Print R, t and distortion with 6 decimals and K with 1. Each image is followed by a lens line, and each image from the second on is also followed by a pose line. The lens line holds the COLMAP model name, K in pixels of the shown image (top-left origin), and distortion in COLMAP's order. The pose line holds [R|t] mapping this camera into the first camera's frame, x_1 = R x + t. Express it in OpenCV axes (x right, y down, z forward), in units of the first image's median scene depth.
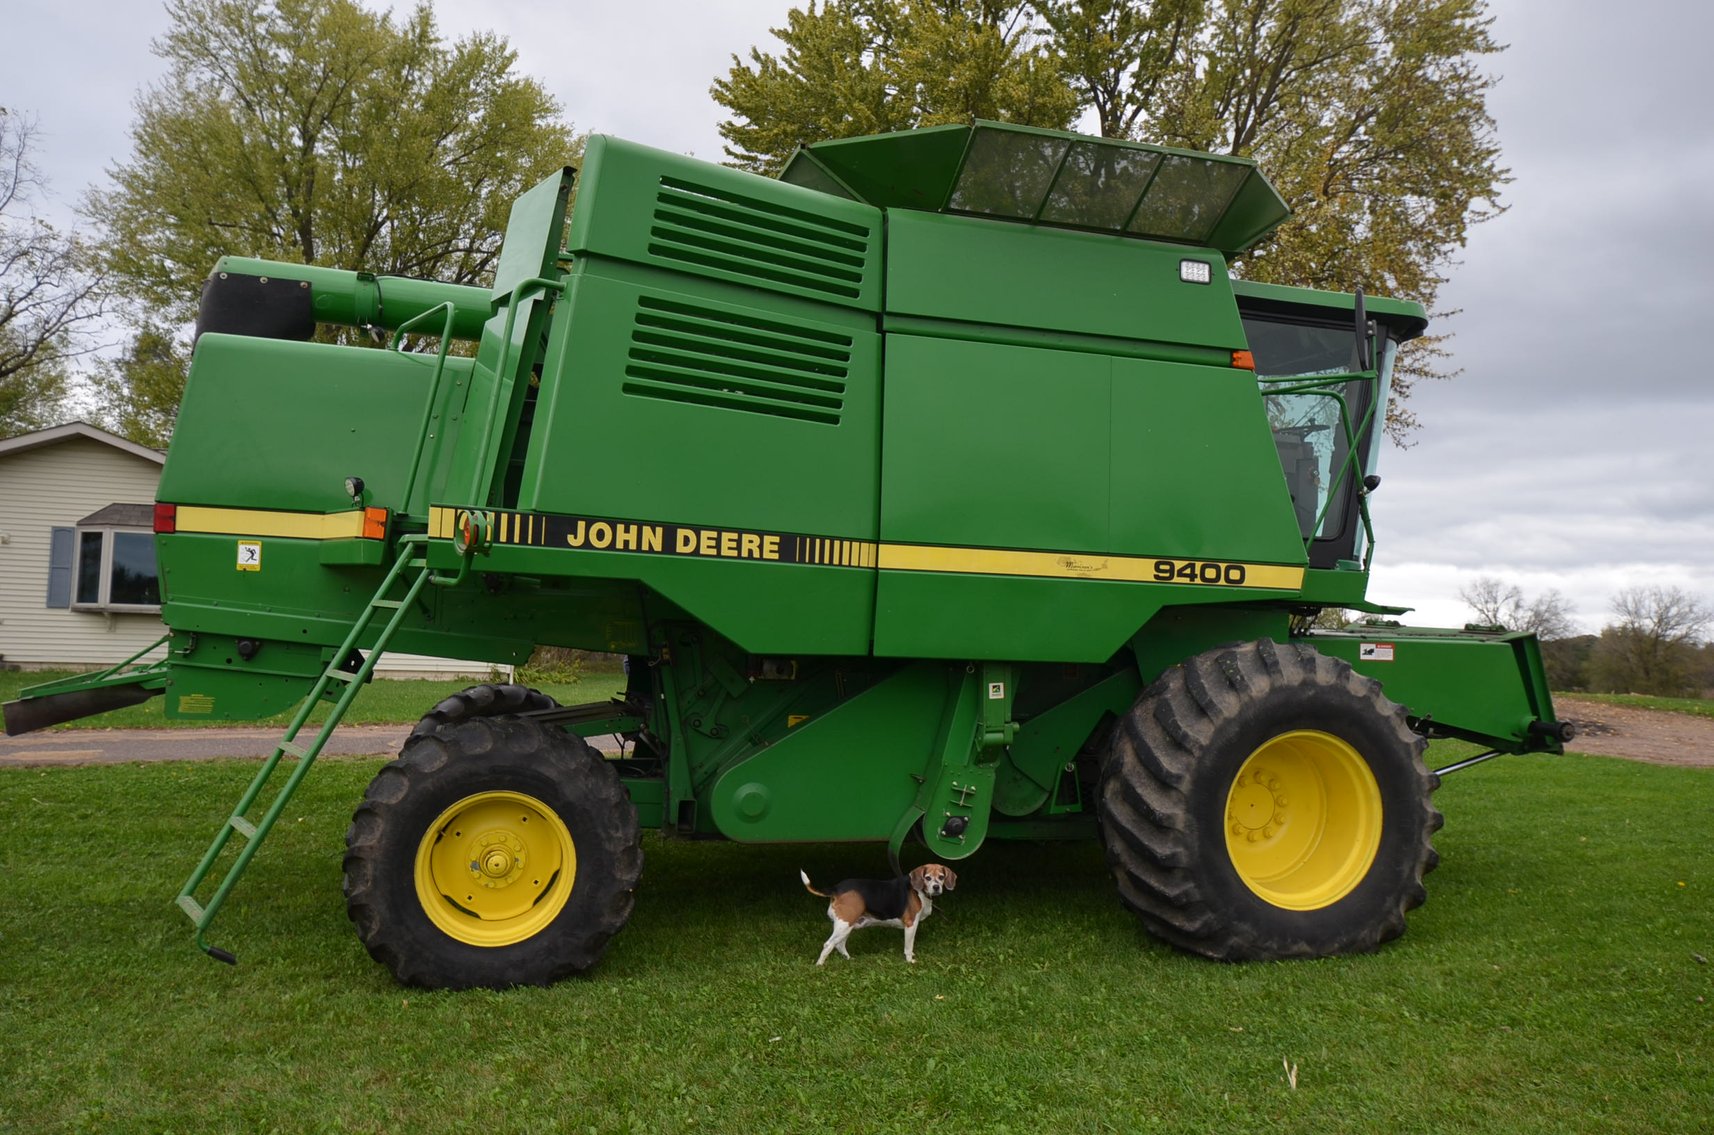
lens RADIAL K [[1253.9, 0, 857.0], [0, 1253.9, 567.5], [0, 0, 1]] dist [0.001466, 0.004906]
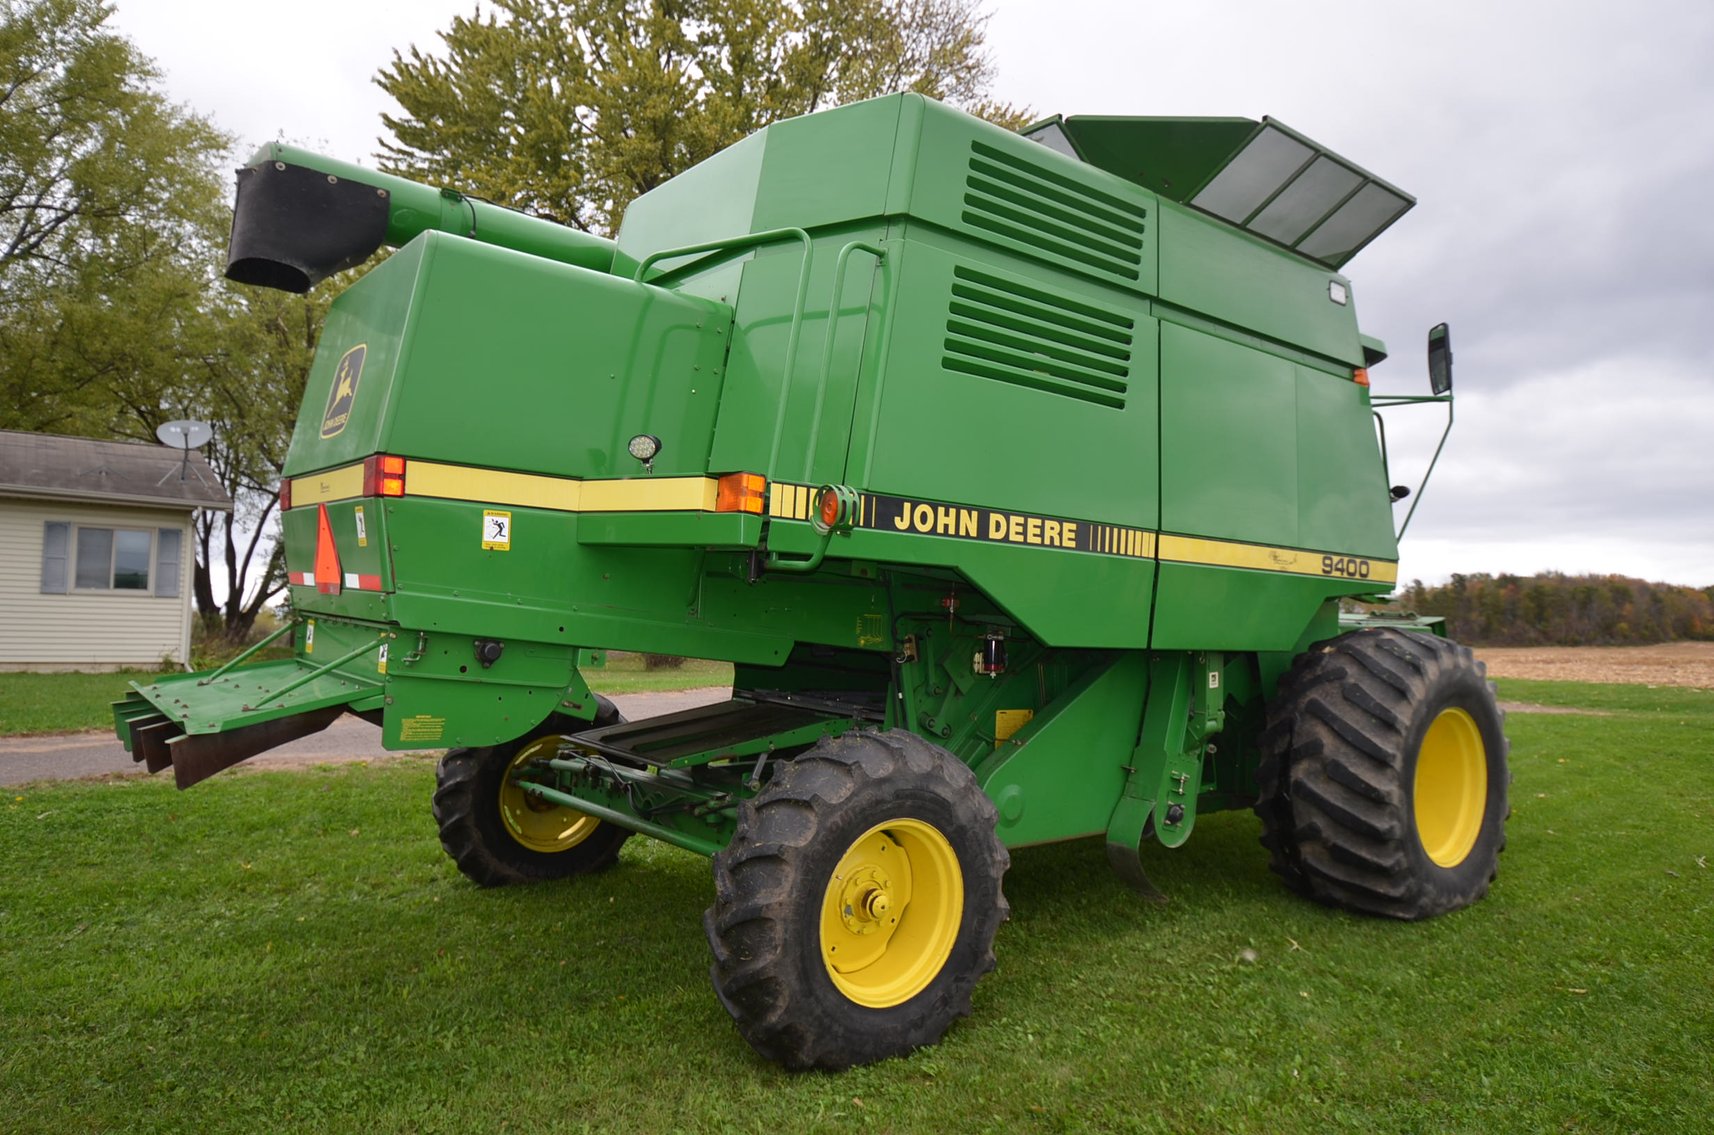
lens RADIAL K [[1078.2, 0, 857.0], [0, 1078.2, 567.5], [0, 0, 1]] dist [0.002136, -0.006333]
pose [[0.928299, 0.011847, 0.371645, -0.519779], [-0.015612, 0.999853, 0.007123, 0.004921], [-0.371506, -0.012414, 0.928348, 0.308551]]
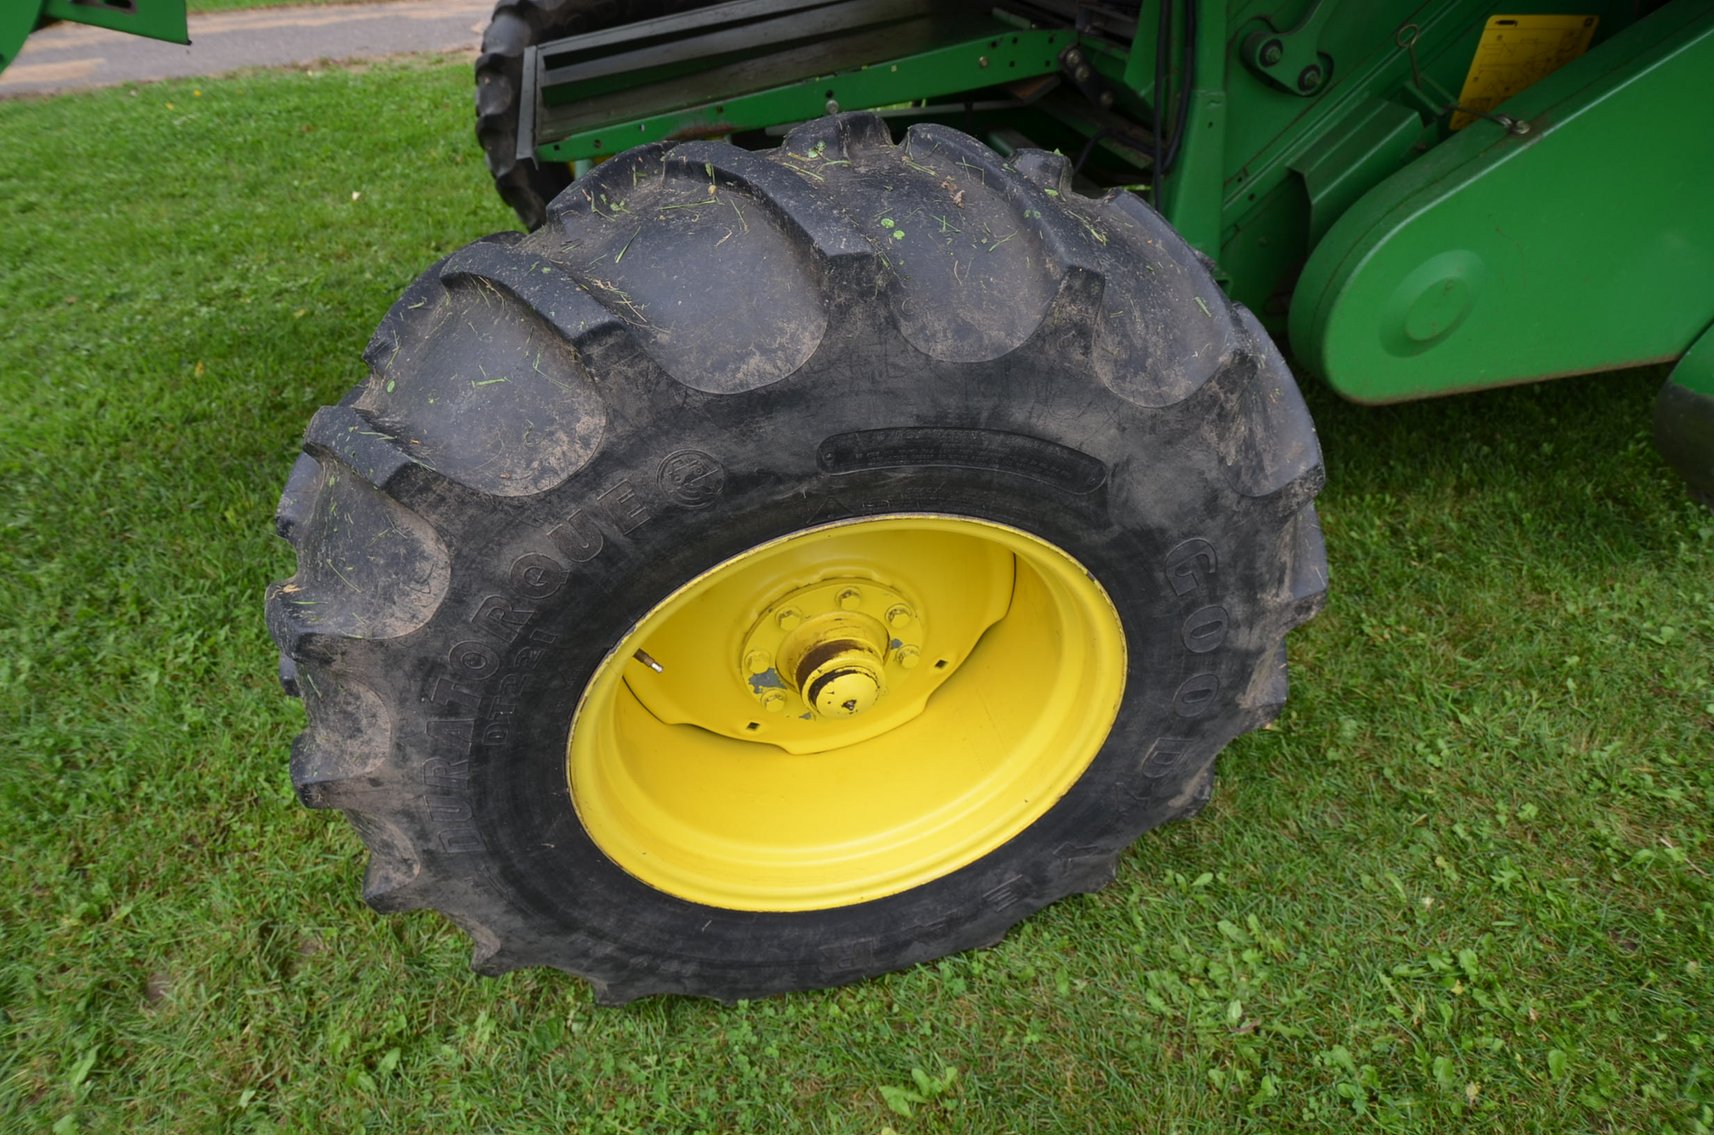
lens RADIAL K [[945.1, 0, 857.0], [0, 945.1, 567.5], [0, 0, 1]] dist [-0.023989, -0.001132]
pose [[0.999017, -0.001080, -0.044317, -0.249839], [0.029471, 0.762981, 0.645748, 0.068892], [0.033115, -0.646420, 0.762263, 0.777210]]
